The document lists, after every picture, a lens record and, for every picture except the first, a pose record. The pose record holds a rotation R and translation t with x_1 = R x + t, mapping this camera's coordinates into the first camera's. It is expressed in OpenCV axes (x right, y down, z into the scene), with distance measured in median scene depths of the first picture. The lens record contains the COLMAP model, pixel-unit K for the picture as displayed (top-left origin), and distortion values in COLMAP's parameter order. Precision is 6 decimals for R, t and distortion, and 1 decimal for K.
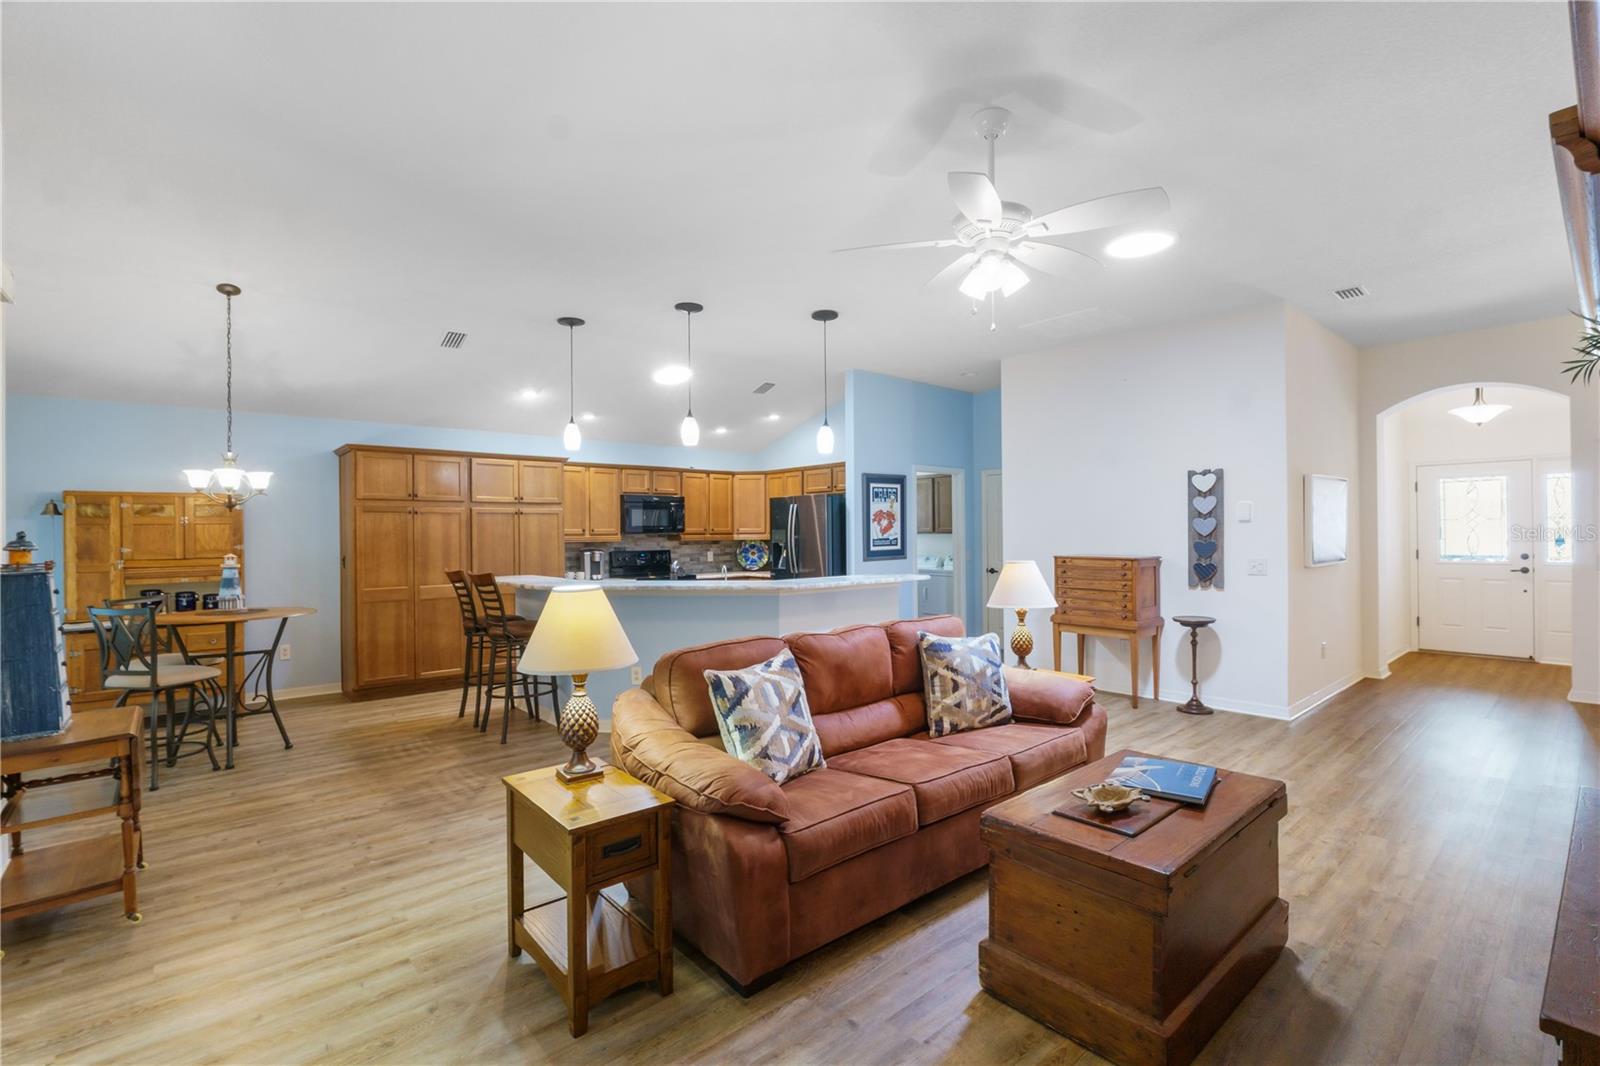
lens RADIAL K [[728.8, 0, 799.9], [0, 728.8, 532.0], [0, 0, 1]] dist [-0.012284, 0.001598]
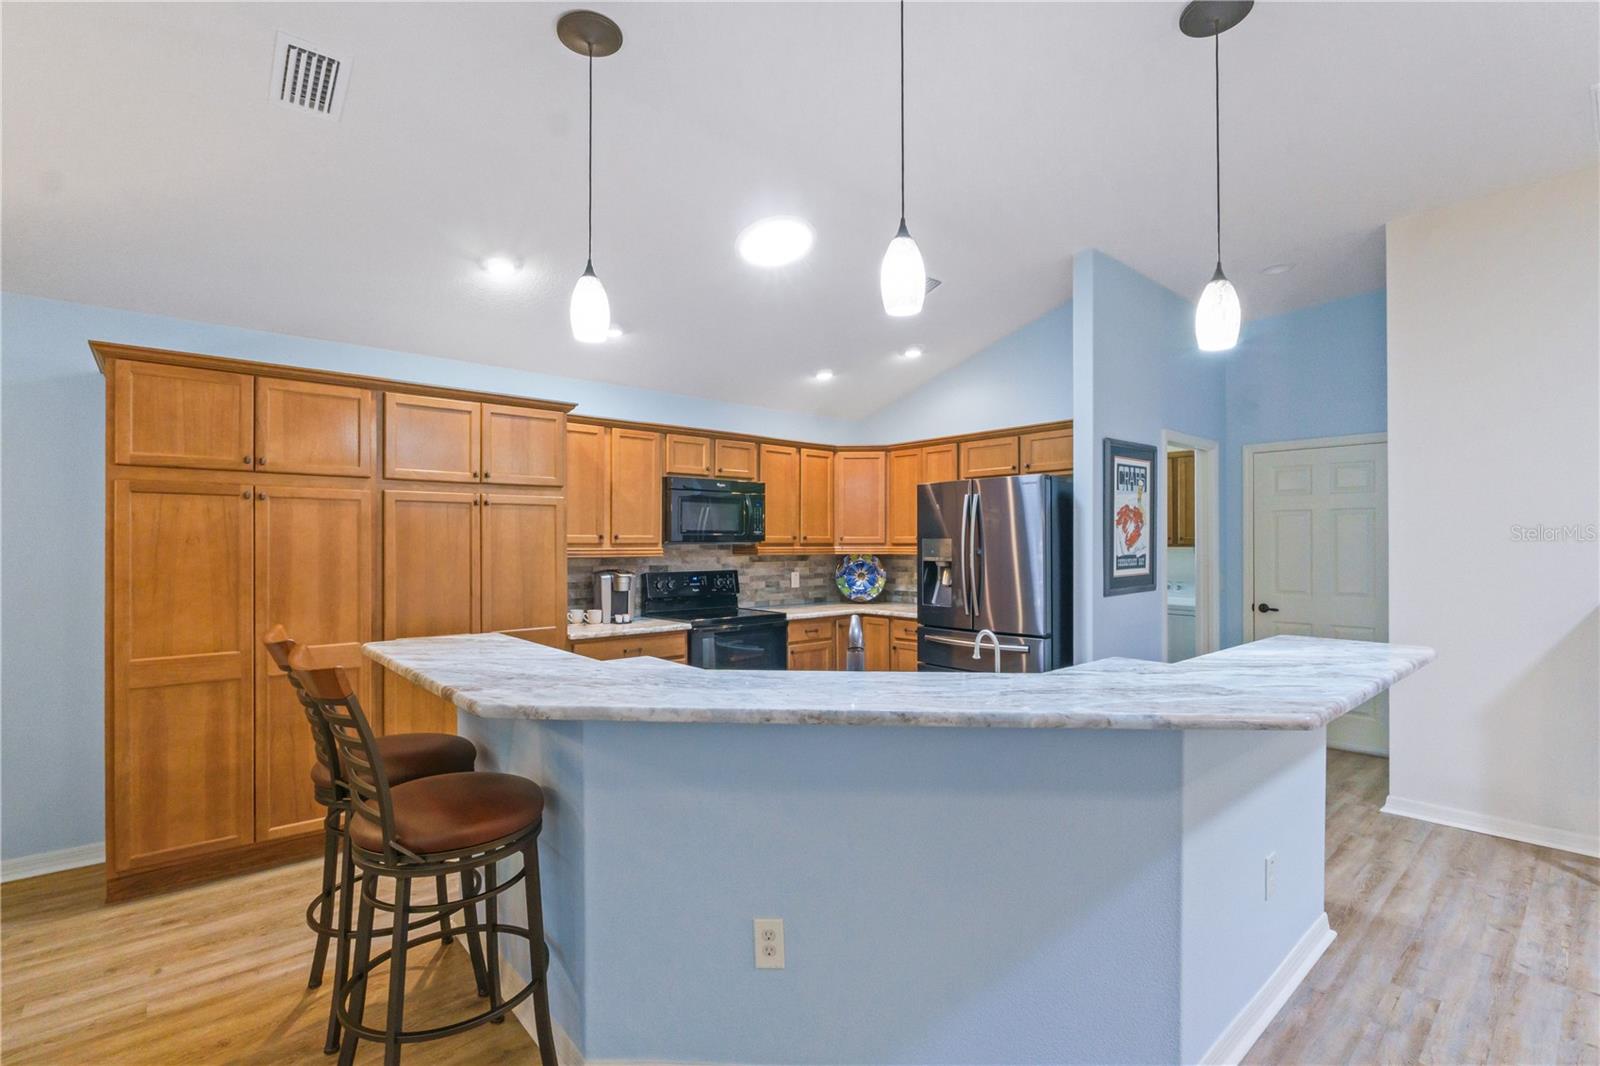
lens RADIAL K [[728.8, 0, 798.3], [0, 728.8, 538.4], [0, 0, 1]] dist [-0.012284, 0.001598]
pose [[0.999970, 0.007375, -0.002298, -0.142751], [-0.007388, 0.999956, -0.005830, 0.000965], [0.002255, 0.005847, 0.999980, 0.436009]]
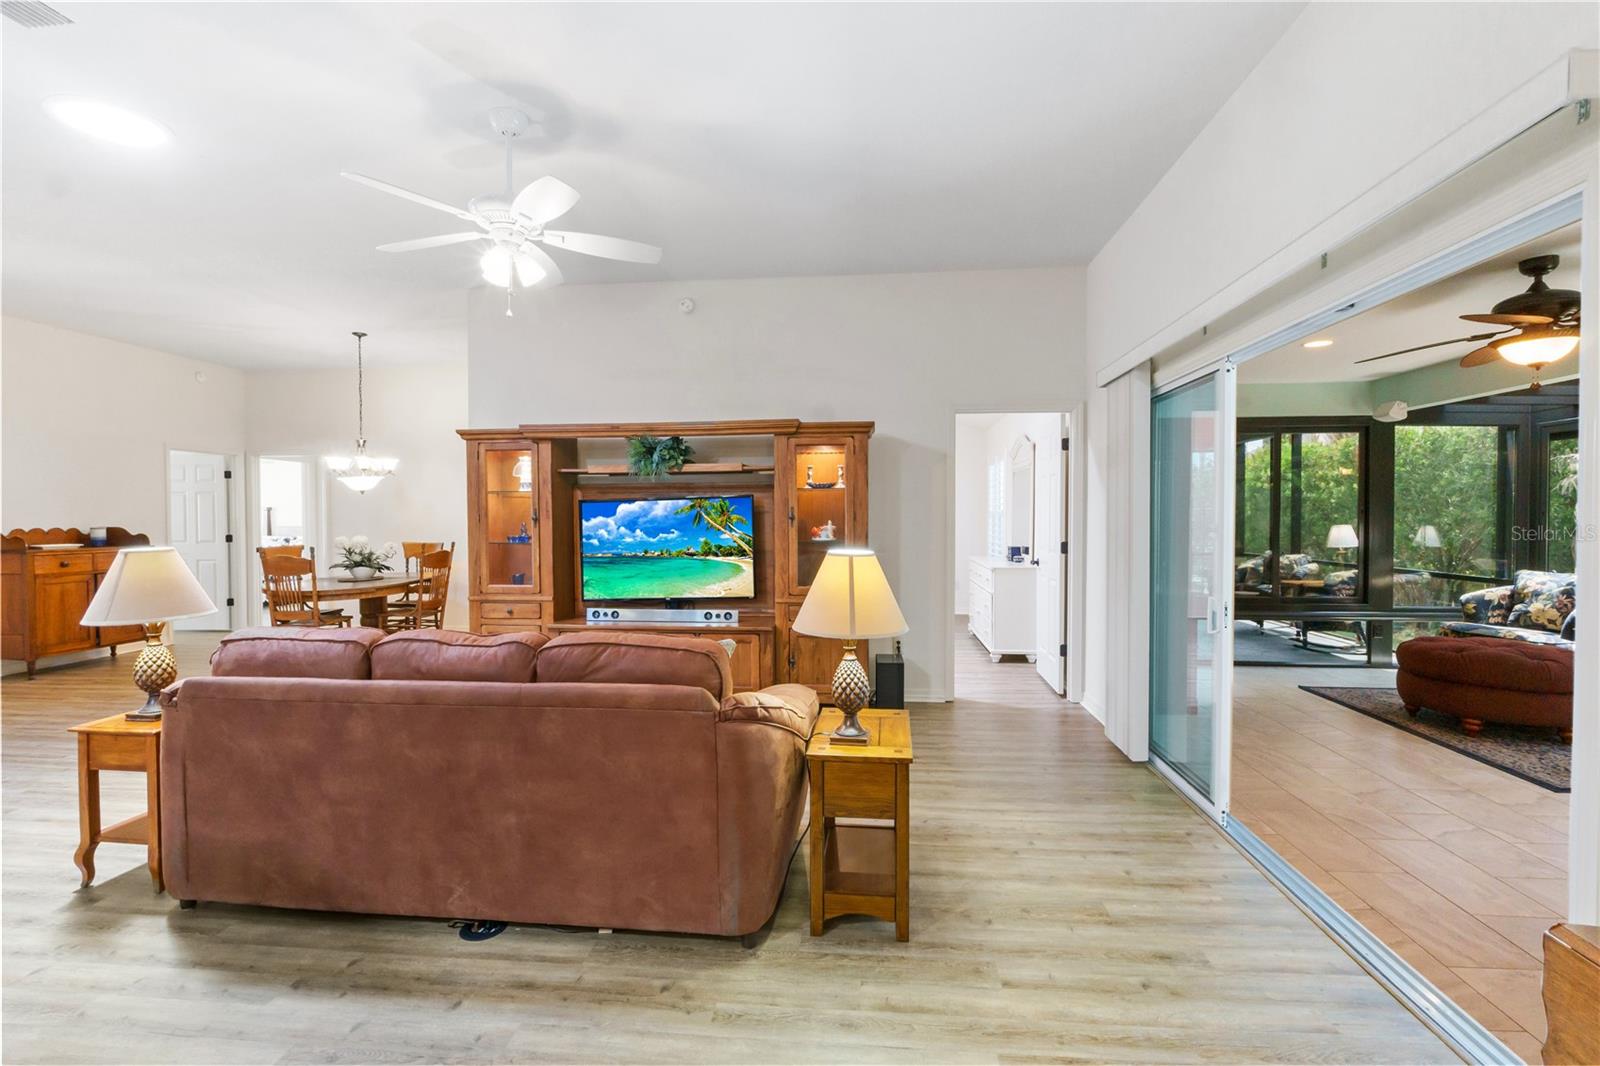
lens RADIAL K [[728.8, 0, 807.4], [0, 728.8, 532.1], [0, 0, 1]] dist [-0.012284, 0.001598]
pose [[-0.688076, -0.004076, 0.725627, -0.318782], [0.006359, 0.999912, 0.011646, 0.012381], [-0.725611, 0.012627, -0.687990, 0.556520]]
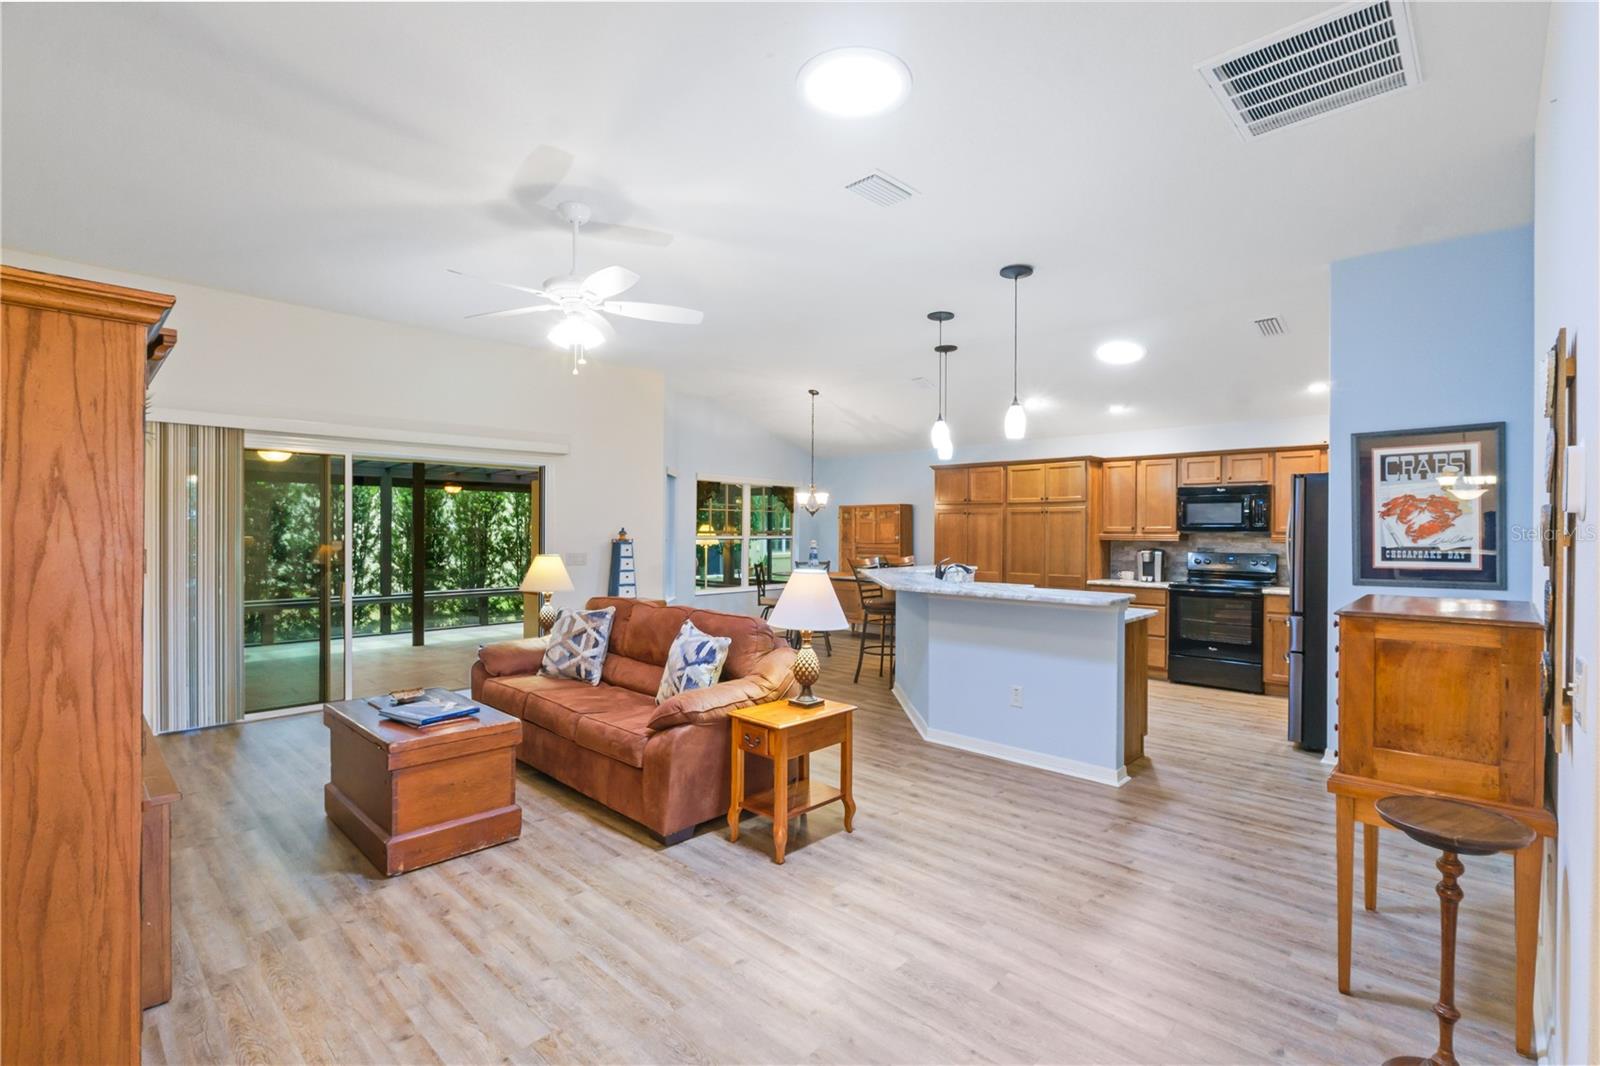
lens RADIAL K [[728.8, 0, 806.8], [0, 728.8, 530.4], [0, 0, 1]] dist [-0.012284, 0.001598]
pose [[0.082390, 0.010384, -0.996546, 0.614368], [-0.004195, 0.999940, 0.010072, -0.007133], [0.996591, 0.003351, 0.082428, 0.508044]]
